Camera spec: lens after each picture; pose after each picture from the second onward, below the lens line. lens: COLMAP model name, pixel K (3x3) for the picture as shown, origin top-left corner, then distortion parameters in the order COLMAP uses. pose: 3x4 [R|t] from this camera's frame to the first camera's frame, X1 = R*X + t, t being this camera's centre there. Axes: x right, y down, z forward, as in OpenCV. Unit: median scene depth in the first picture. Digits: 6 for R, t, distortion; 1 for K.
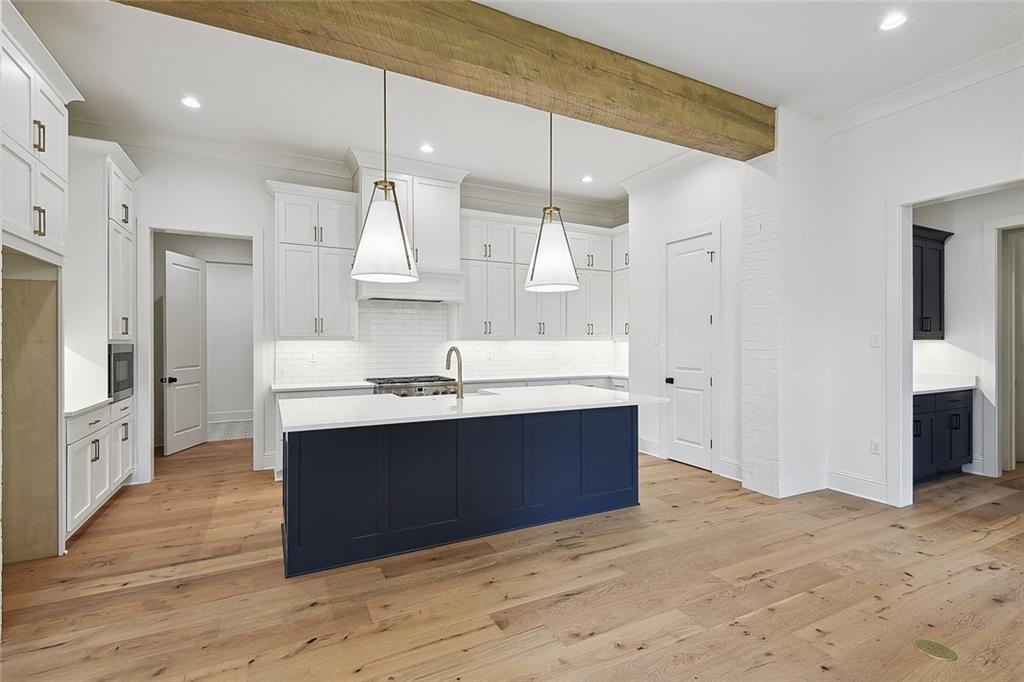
lens RADIAL K [[475.6, 0, 508.3], [0, 475.6, 344.6], [0, 0, 1]] dist [0.016501, -0.003931]
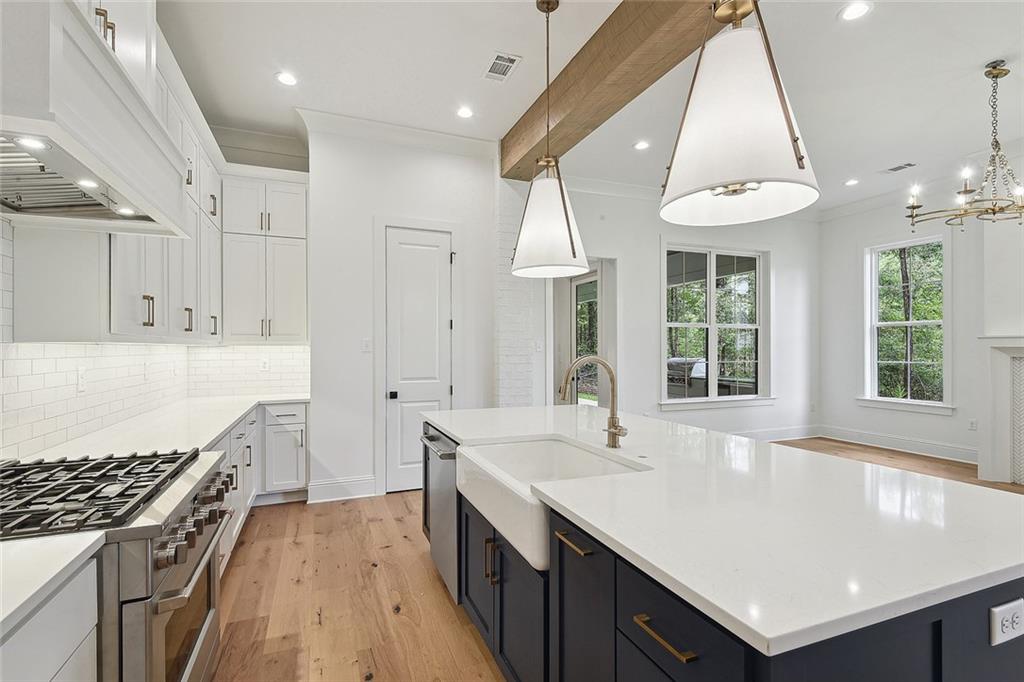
lens RADIAL K [[475.6, 0, 513.4], [0, 475.6, 346.4], [0, 0, 1]] dist [0.016501, -0.003931]
pose [[0.076410, 0.005625, 0.997061, -0.592491], [0.005515, 0.999966, -0.006064, -0.002321], [-0.997061, 0.005962, 0.076377, 0.957313]]
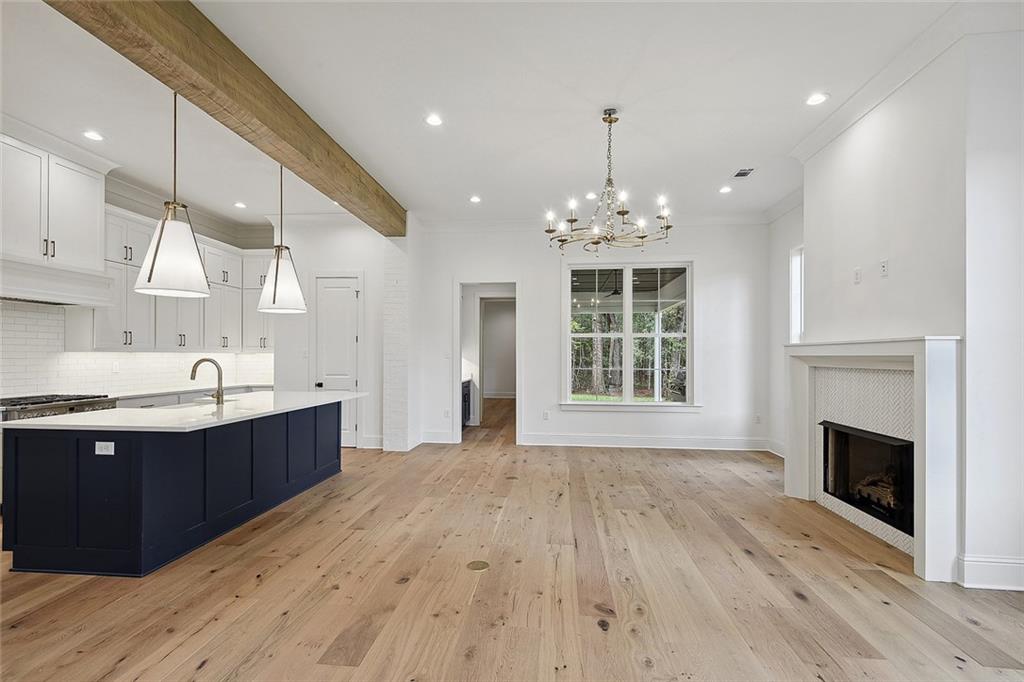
lens RADIAL K [[475.6, 0, 521.7], [0, 475.6, 357.1], [0, 0, 1]] dist [0.016501, -0.003931]
pose [[0.523523, 0.000609, 0.852011, -0.610691], [-0.000106, 1.000000, -0.000649, 0.002124], [-0.852011, 0.000249, 0.523523, -0.174328]]
